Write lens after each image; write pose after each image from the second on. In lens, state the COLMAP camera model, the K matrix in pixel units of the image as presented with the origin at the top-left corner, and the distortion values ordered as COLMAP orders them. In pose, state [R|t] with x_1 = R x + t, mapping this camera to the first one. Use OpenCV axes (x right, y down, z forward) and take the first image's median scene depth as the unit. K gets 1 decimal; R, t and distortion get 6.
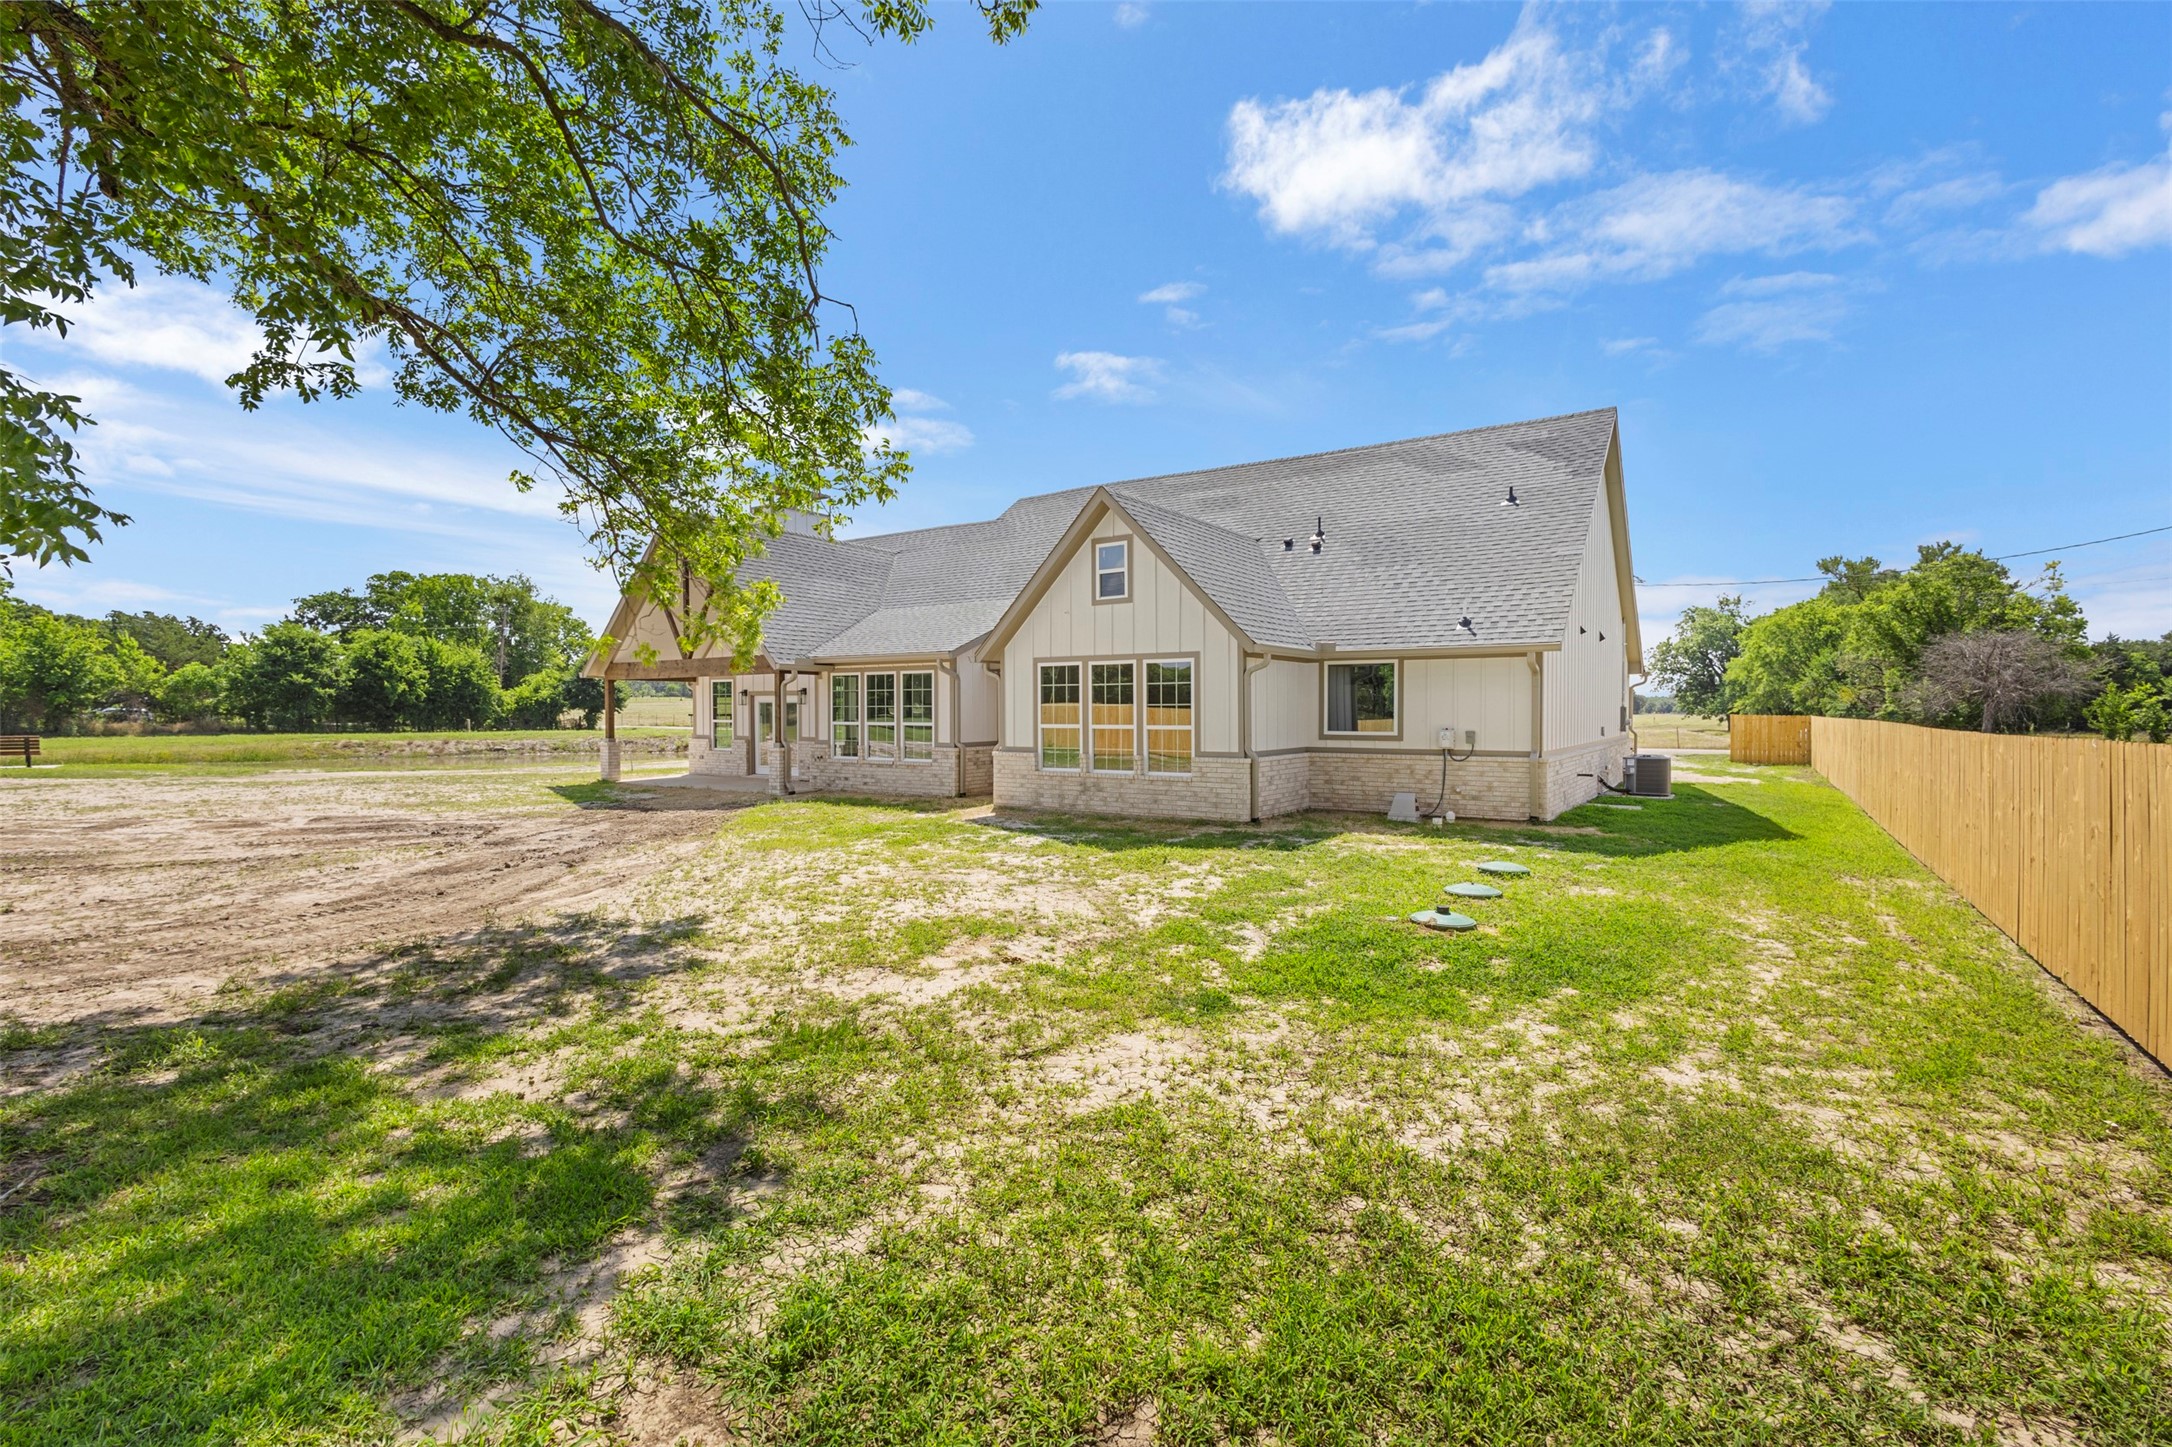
lens RADIAL K [[996.2, 0, 1084.4], [0, 996.2, 717.9], [0, 0, 1]] dist [0.007045, -0.000398]
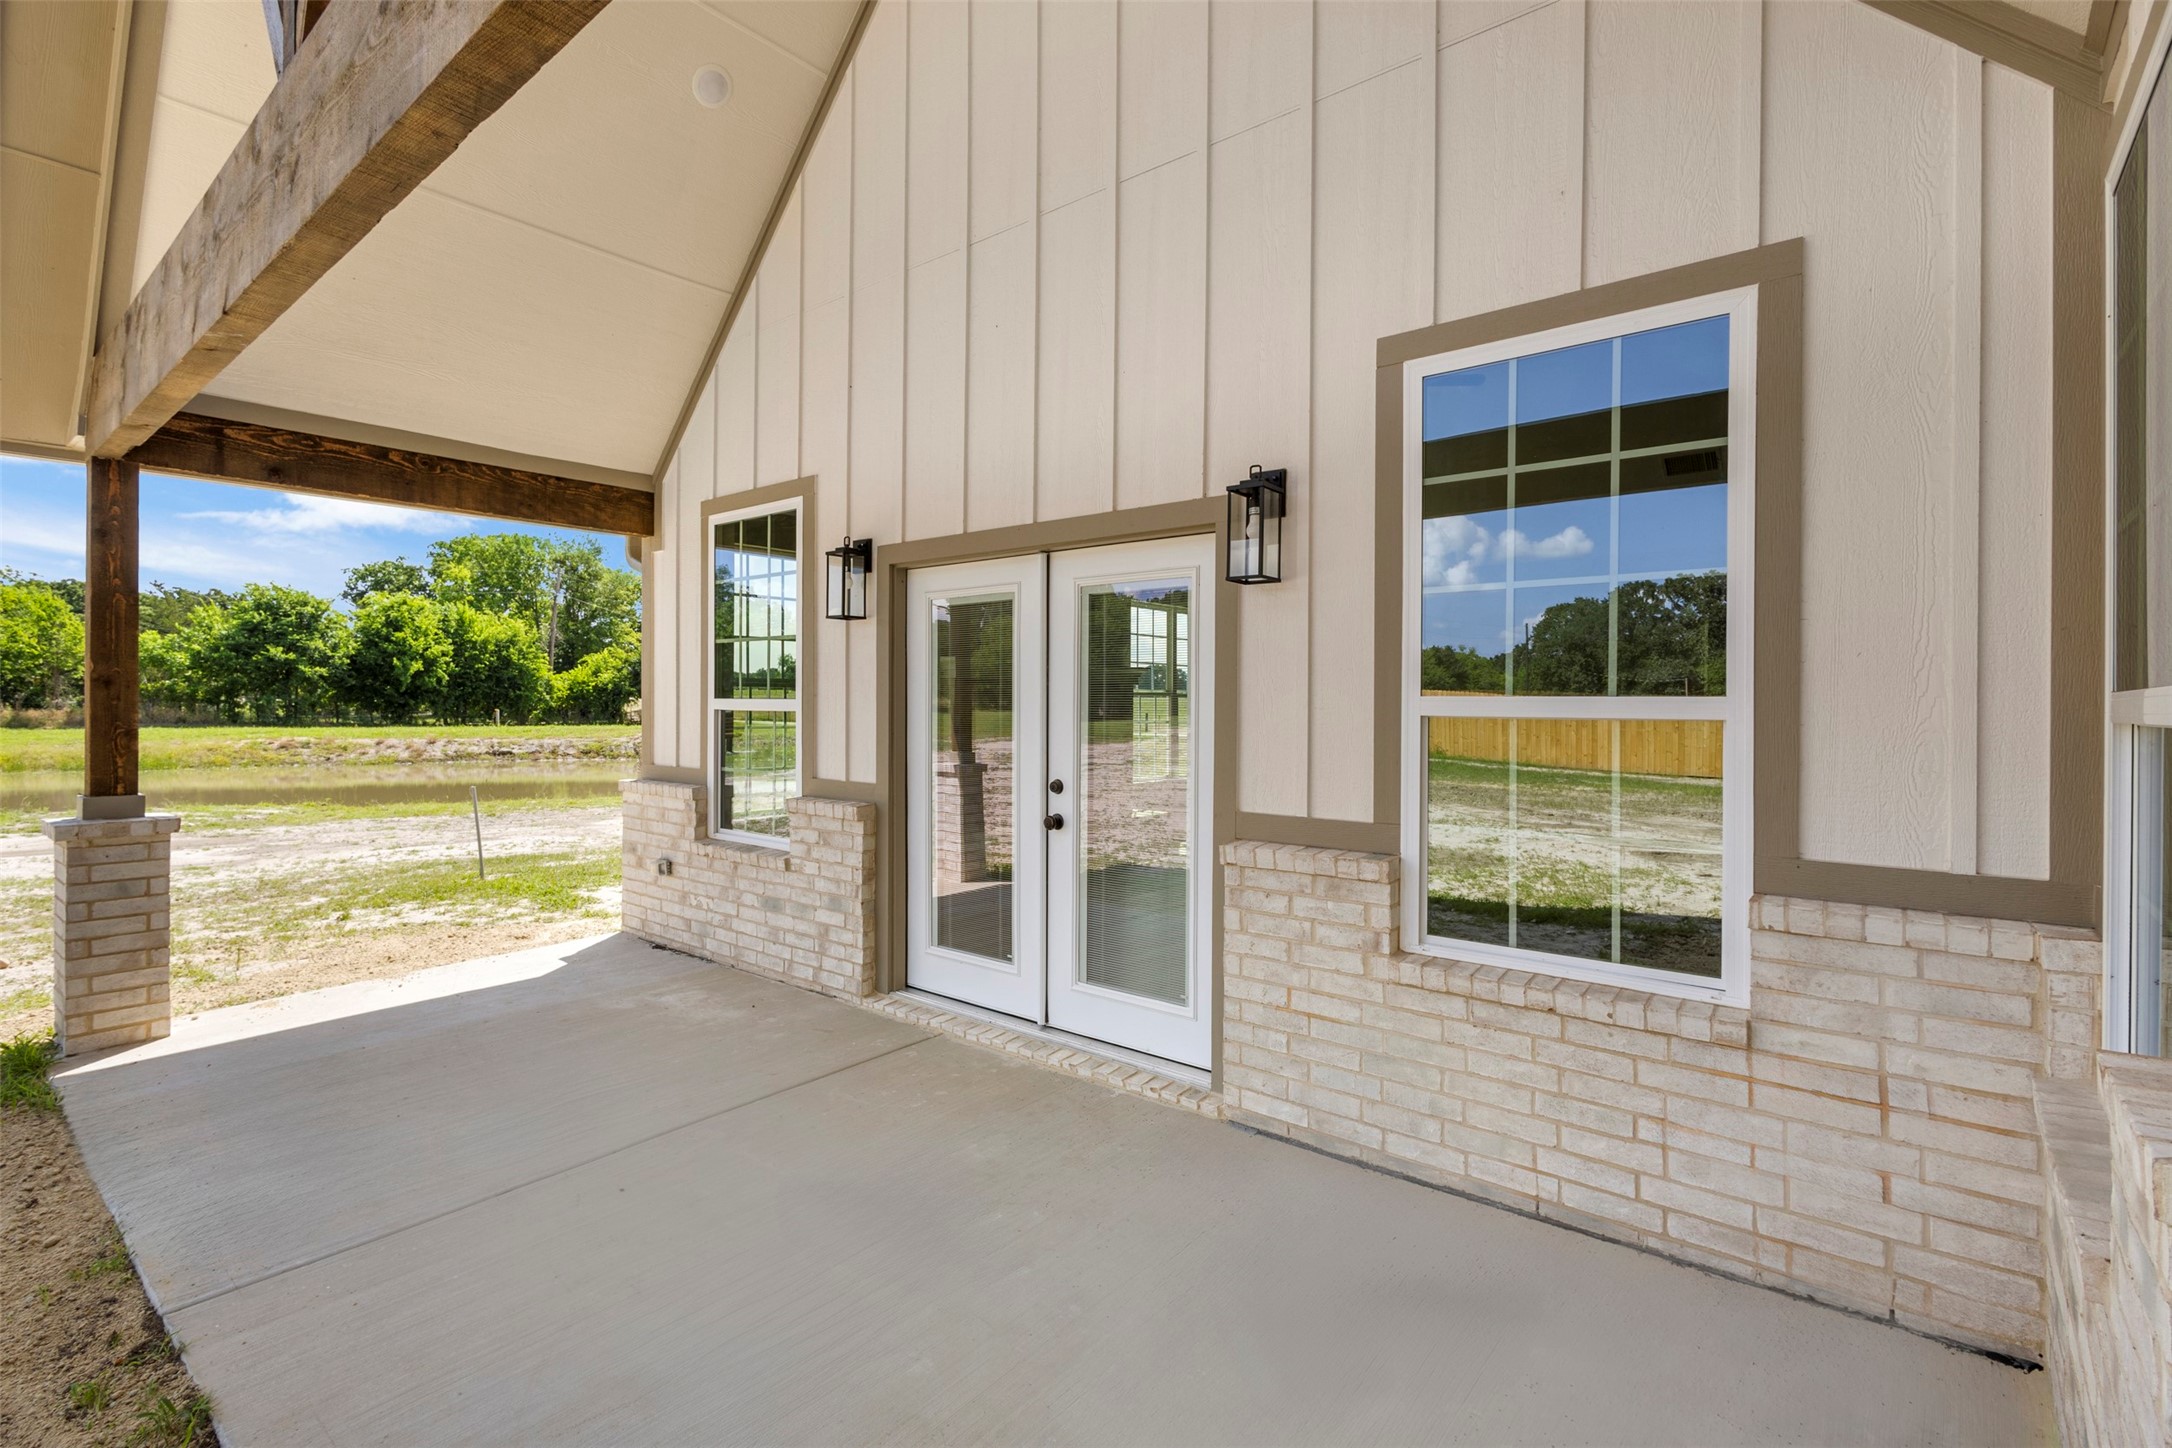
lens RADIAL K [[1000.6, 0, 1088.2], [0, 1000.6, 710.9], [0, 0, 1]] dist [0.002285, -0.000691]
pose [[0.995208, 0.007273, -0.097509, -0.233210], [-0.007696, 0.999963, -0.003965, 0.004852], [0.097476, 0.004696, 0.995227, 0.682438]]
